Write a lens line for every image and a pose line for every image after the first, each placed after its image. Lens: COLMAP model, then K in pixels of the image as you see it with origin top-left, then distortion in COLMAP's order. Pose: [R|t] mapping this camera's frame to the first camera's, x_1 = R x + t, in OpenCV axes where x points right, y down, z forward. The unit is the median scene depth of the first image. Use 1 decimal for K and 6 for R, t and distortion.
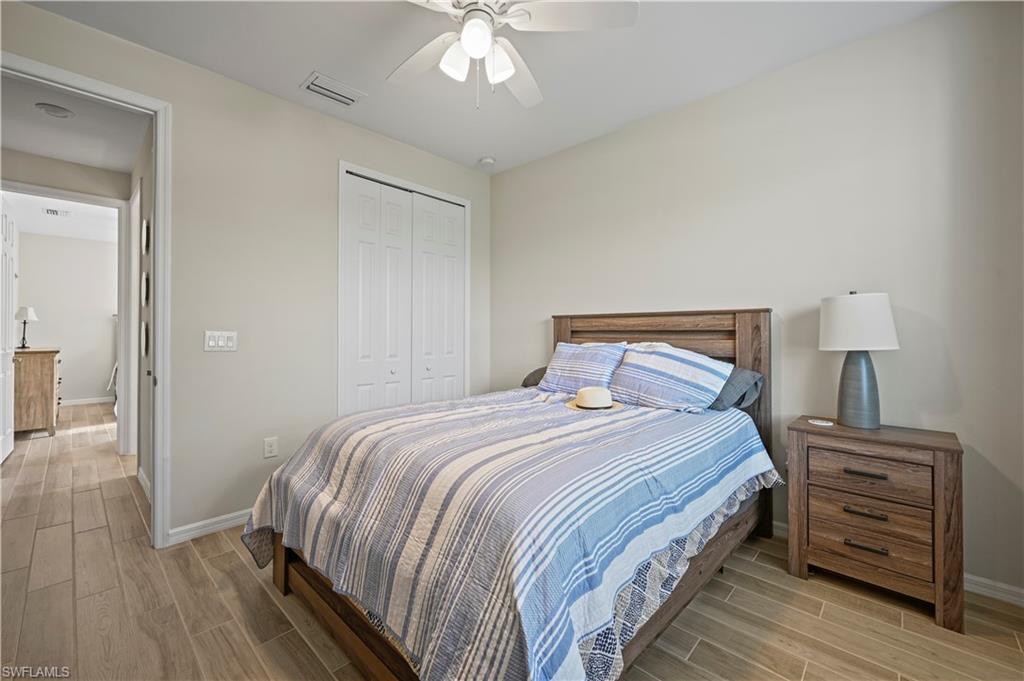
lens RADIAL K [[405.7, 0, 513.3], [0, 405.7, 337.5], [0, 0, 1]] dist [-0.000222, -0.000007]
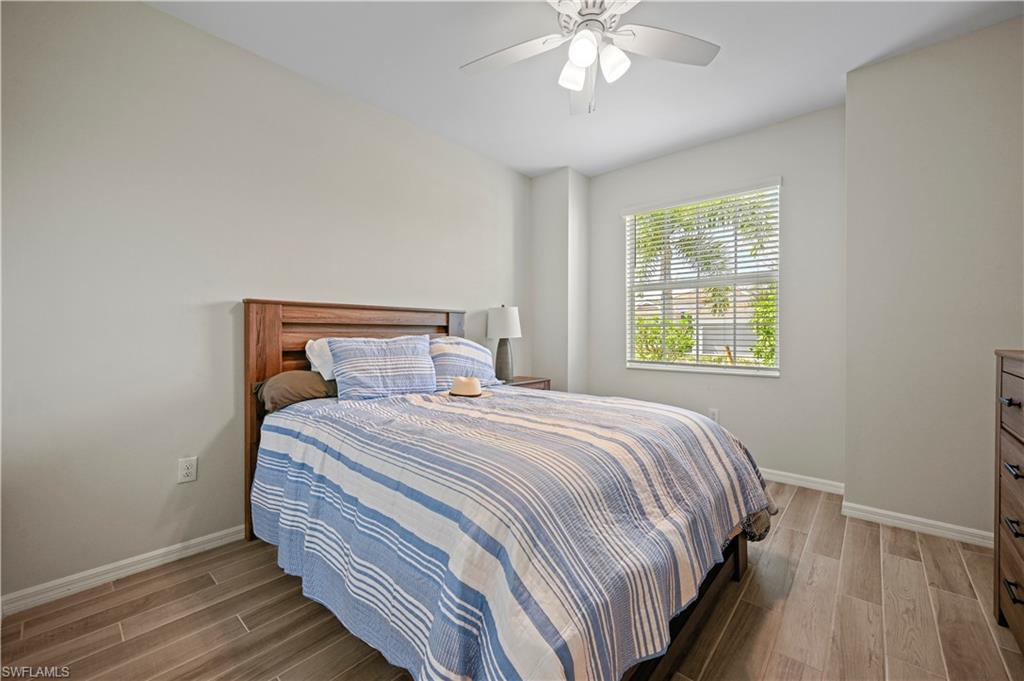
lens RADIAL K [[405.7, 0, 513.3], [0, 405.7, 337.5], [0, 0, 1]] dist [-0.000222, -0.000007]
pose [[-0.008276, -0.008664, 0.999928, -0.763944], [0.009785, 0.999914, 0.008745, 0.009730], [-0.999918, 0.009857, -0.008191, 0.788857]]
